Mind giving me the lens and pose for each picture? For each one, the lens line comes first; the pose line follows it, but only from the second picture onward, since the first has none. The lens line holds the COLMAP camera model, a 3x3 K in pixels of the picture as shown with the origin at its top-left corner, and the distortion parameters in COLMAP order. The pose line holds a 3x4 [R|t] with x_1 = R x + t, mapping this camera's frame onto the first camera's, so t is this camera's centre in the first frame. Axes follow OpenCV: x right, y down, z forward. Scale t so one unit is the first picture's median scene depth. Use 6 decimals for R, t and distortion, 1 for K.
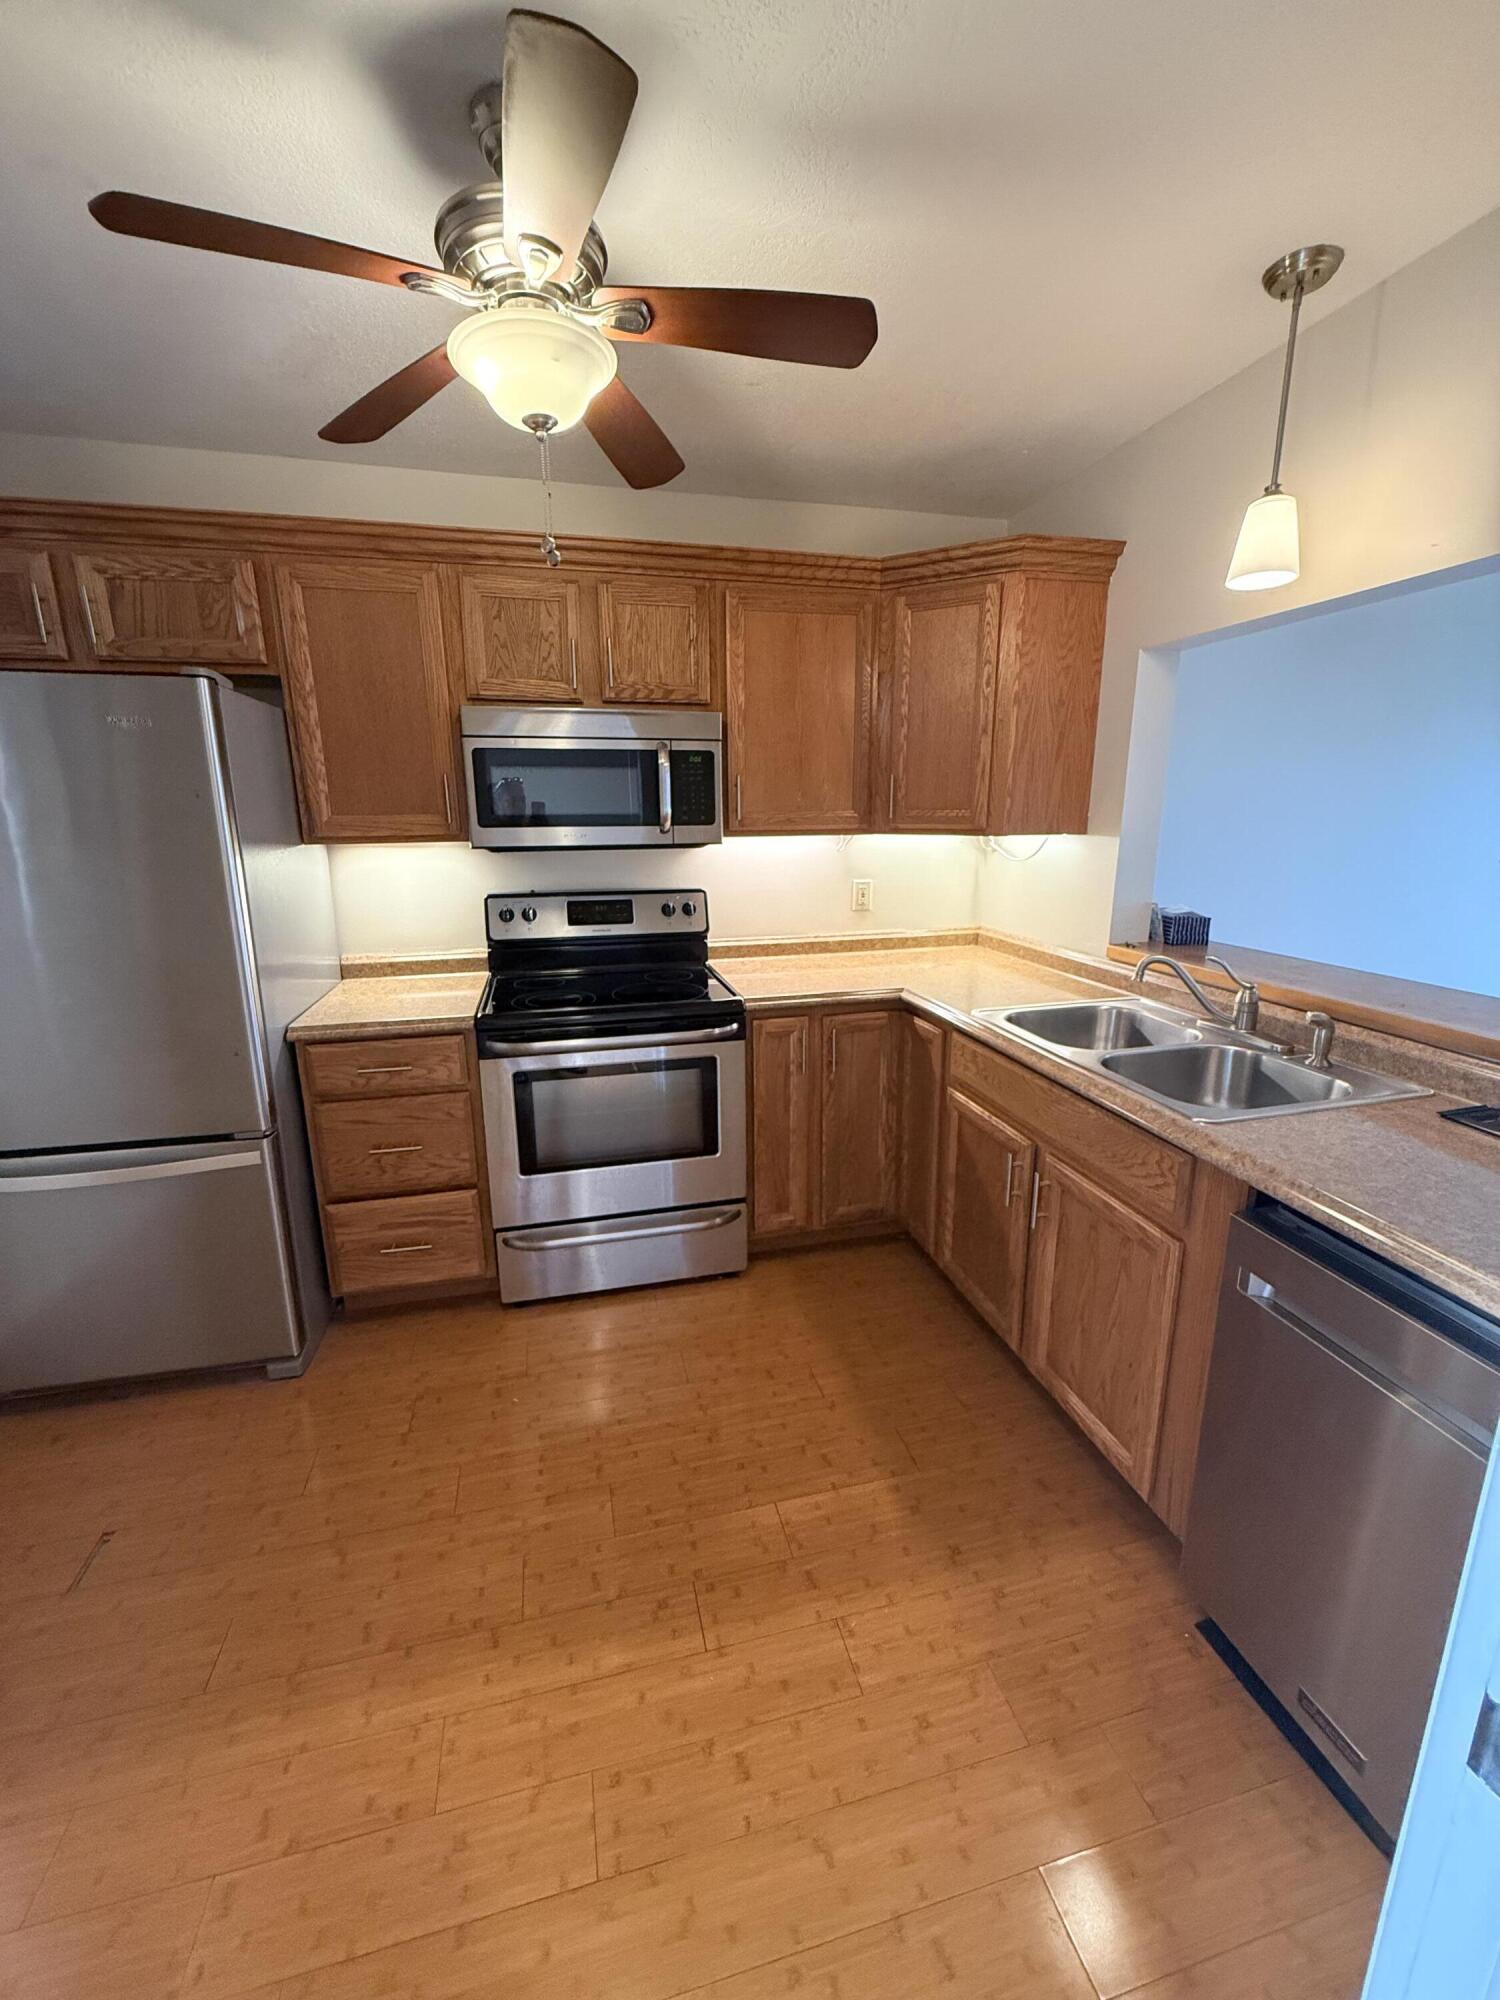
lens RADIAL K [[790.9, 0, 749.6], [0, 790.9, 997.9], [0, 0, 1]] dist [-0.000964, 0.000003]
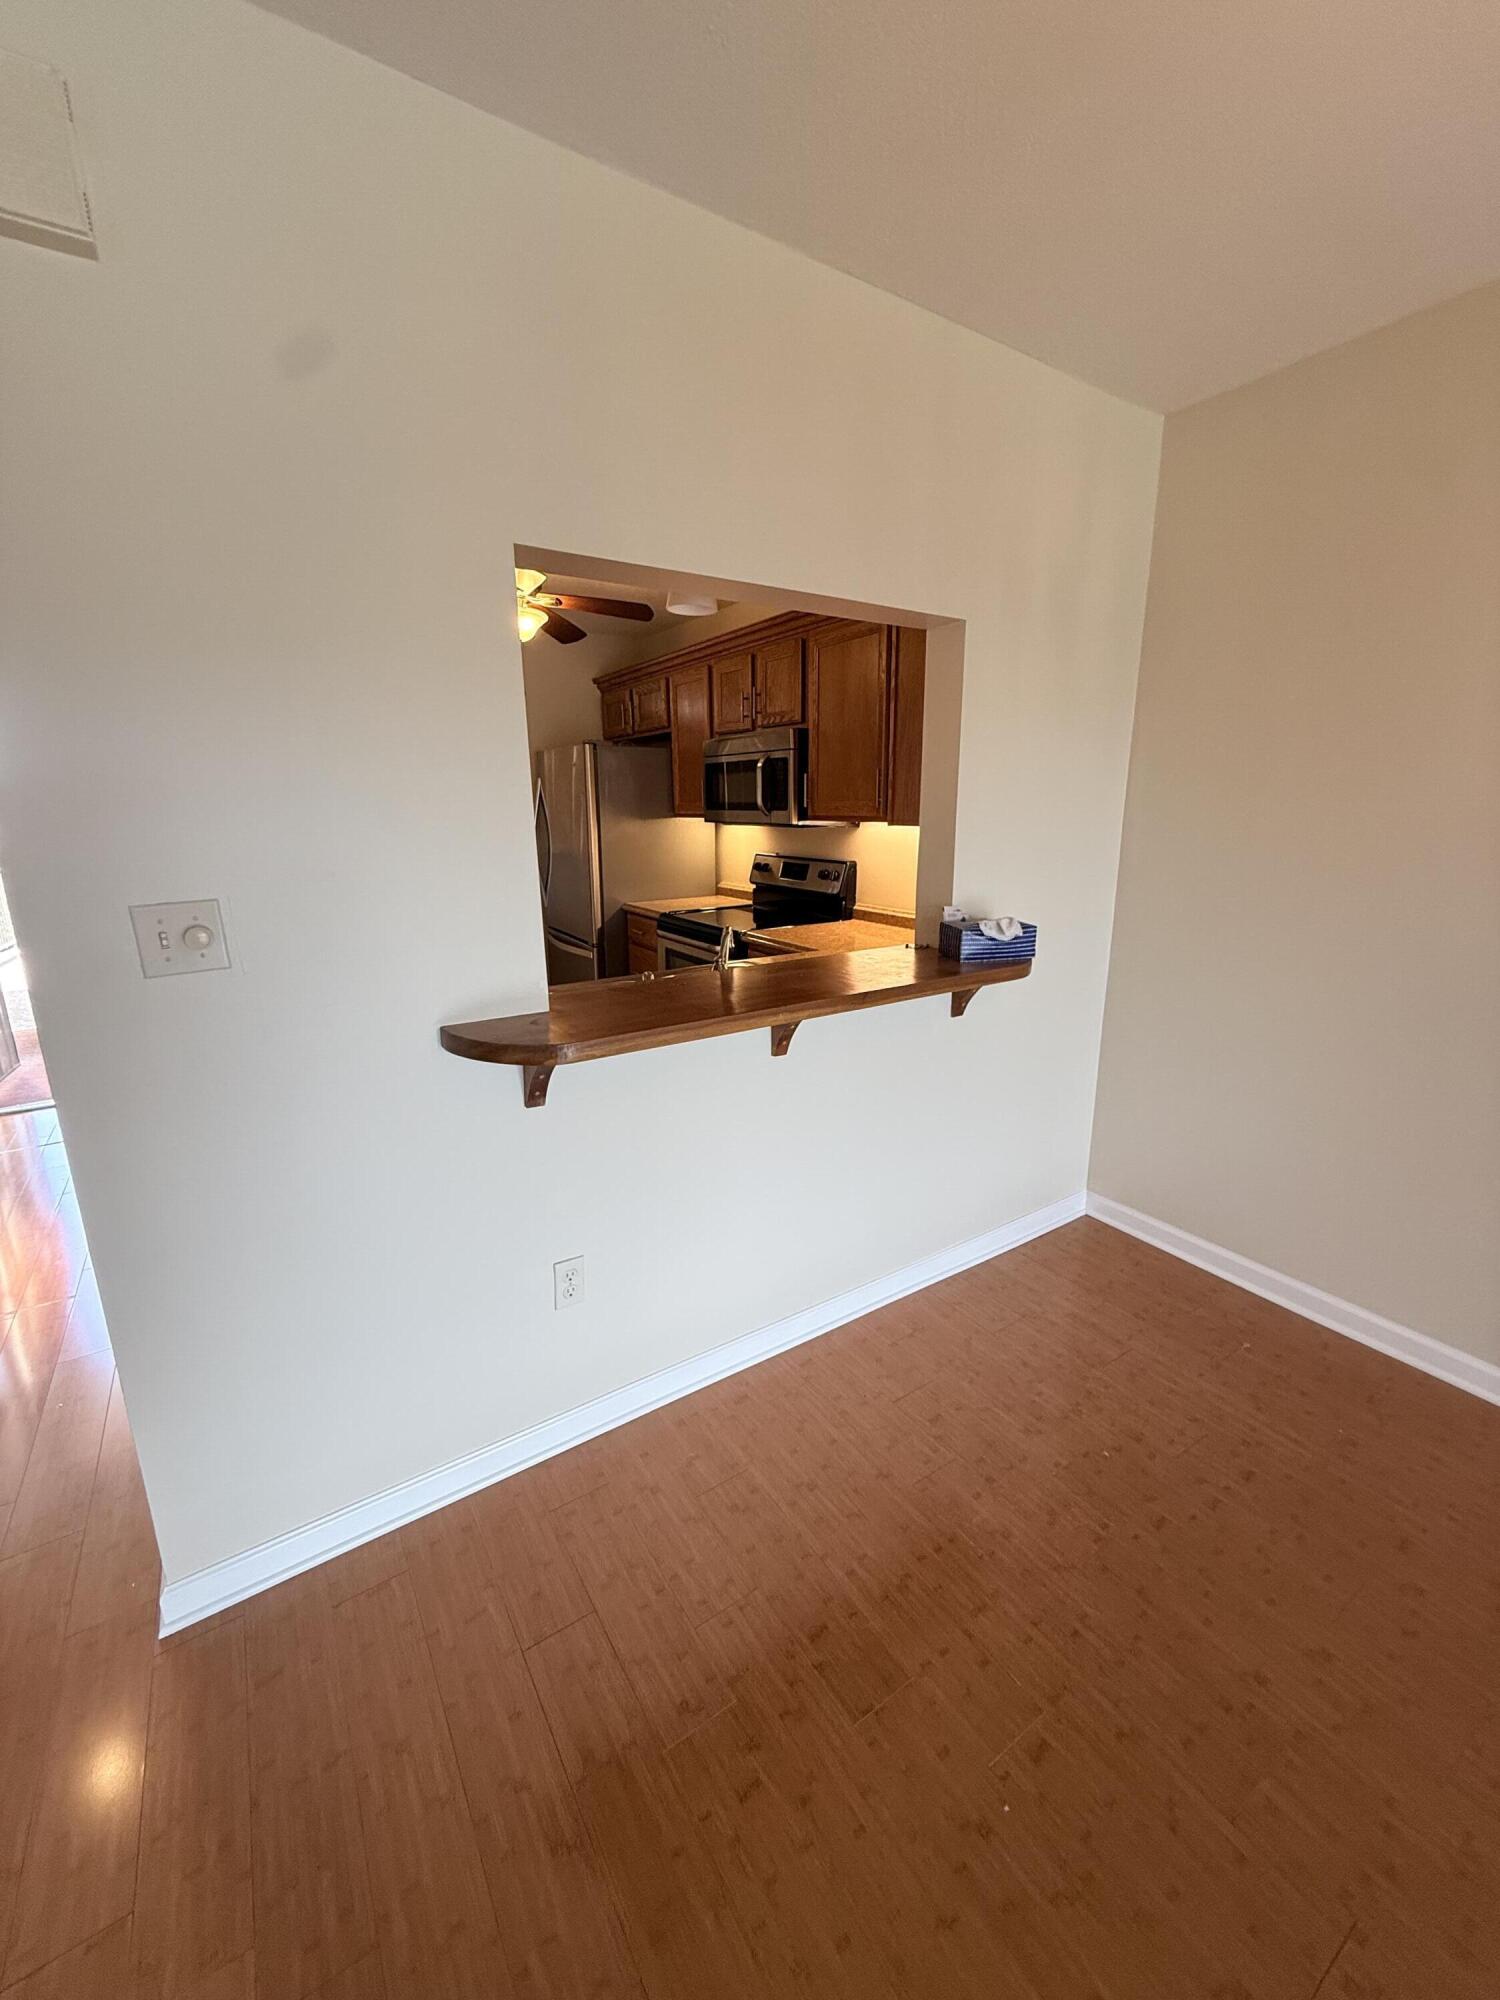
lens RADIAL K [[790.9, 0, 748.7], [0, 790.9, 999.6], [0, 0, 1]] dist [-0.000964, 0.000003]
pose [[0.325691, 0.234150, -0.916024, 1.410719], [-0.215962, 0.961660, 0.169030, -0.132603], [0.920481, 0.142775, 0.363771, 0.533164]]
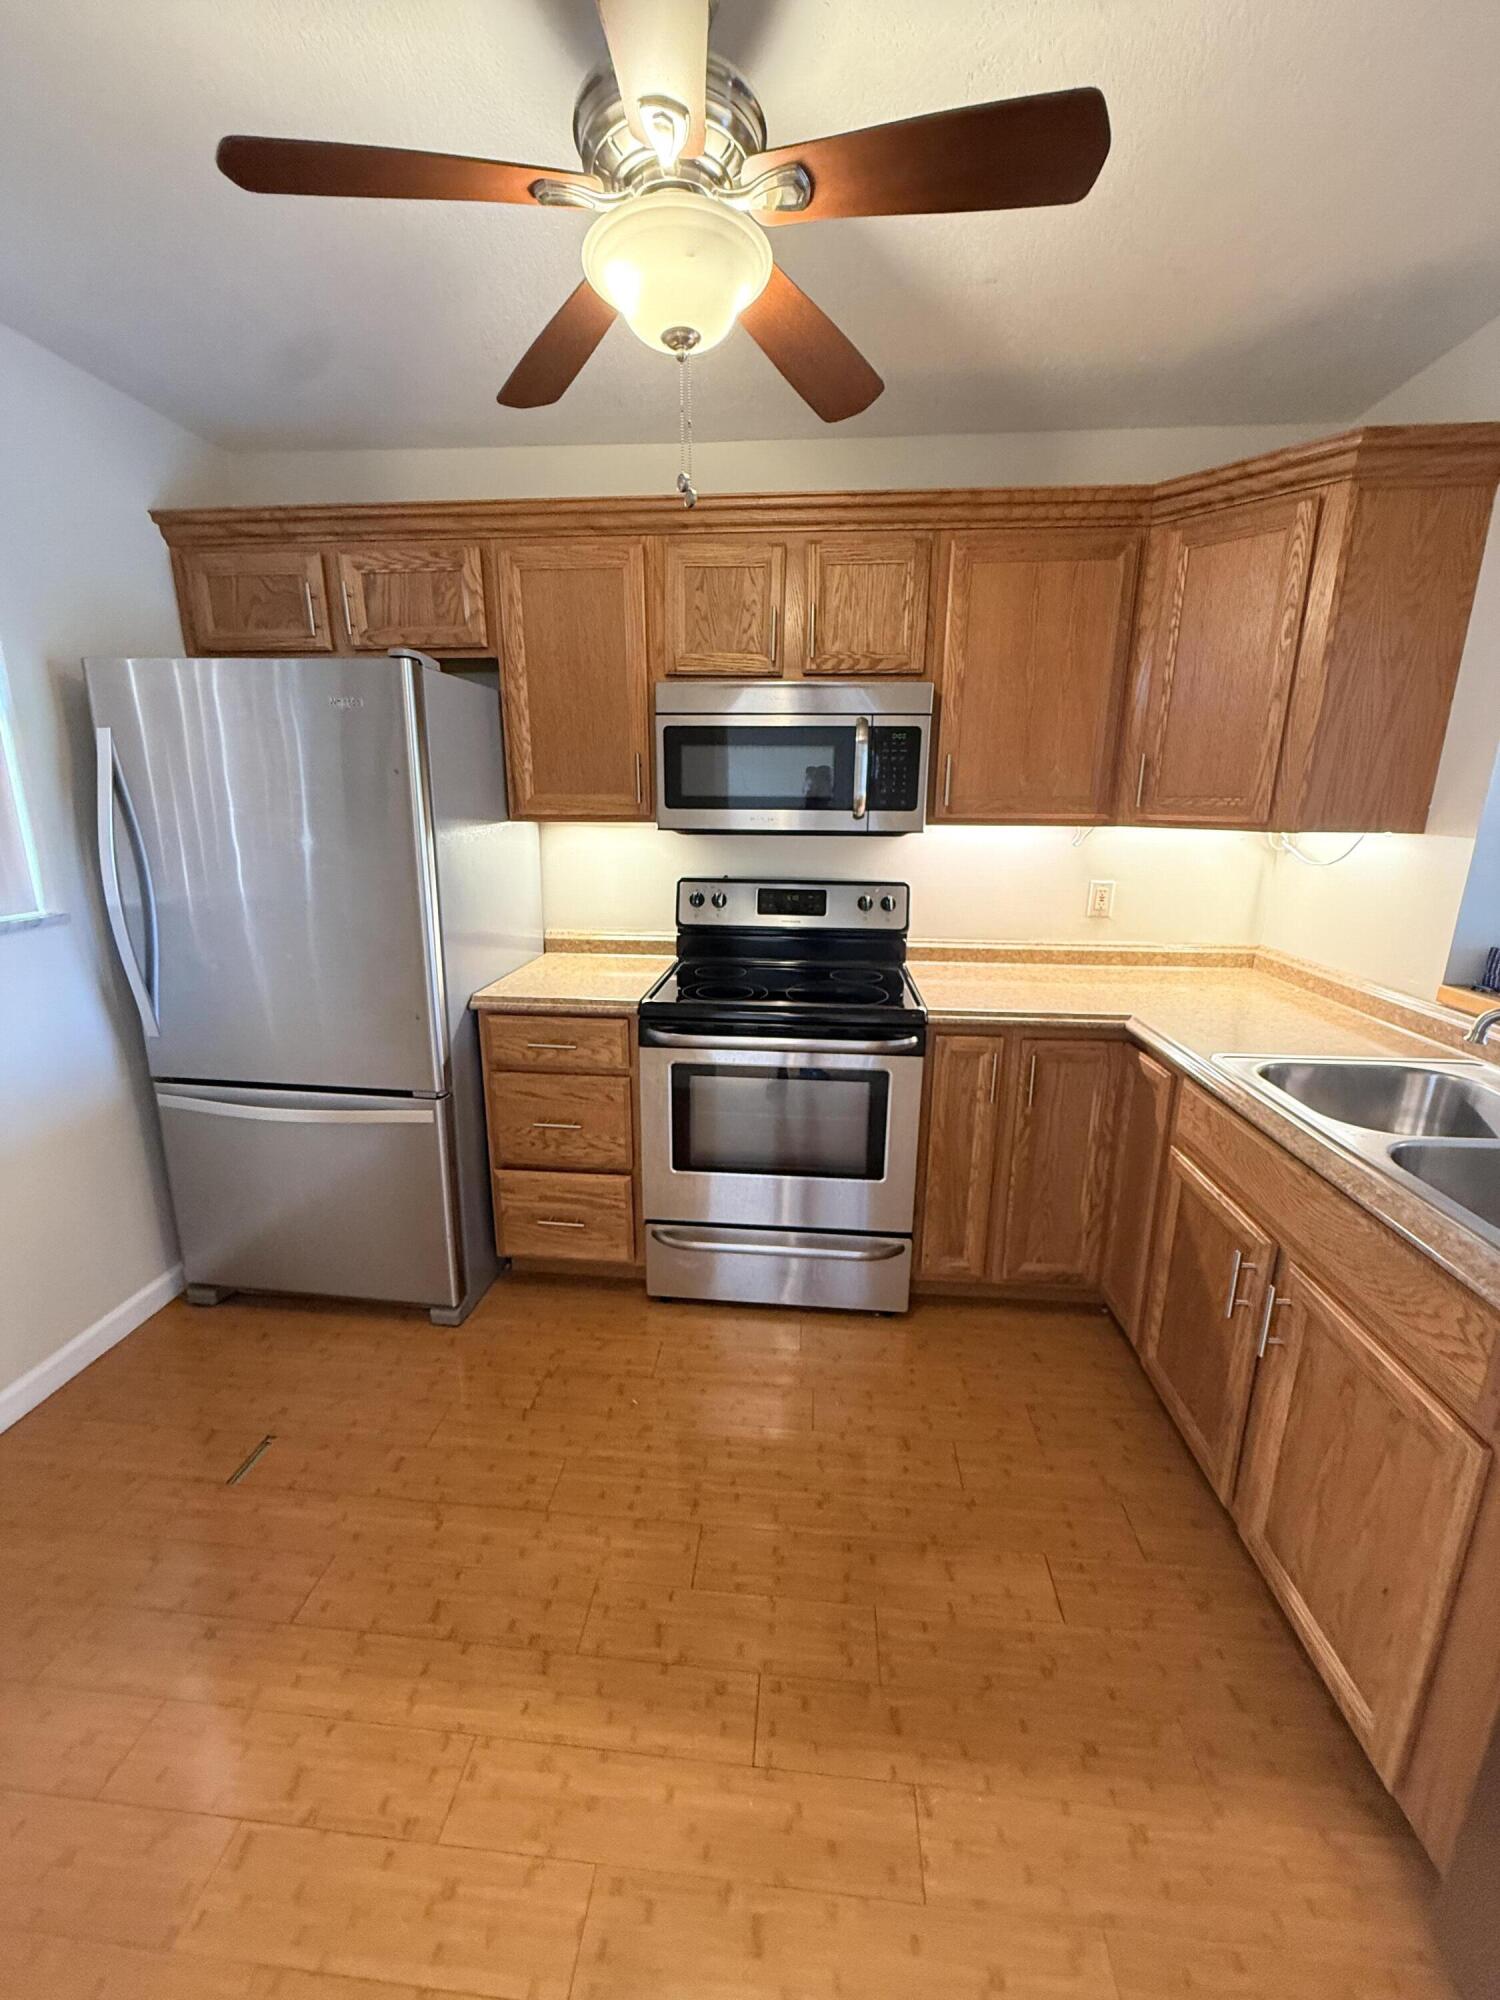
lens RADIAL K [[790.9, 0, 752.2], [0, 790.9, 998.1], [0, 0, 1]] dist [-0.000964, 0.000003]
pose [[0.946194, 0.093058, -0.309932, 0.084035], [-0.089028, 0.995659, 0.027153, -0.019487], [0.311114, 0.001900, 0.950371, 0.112634]]
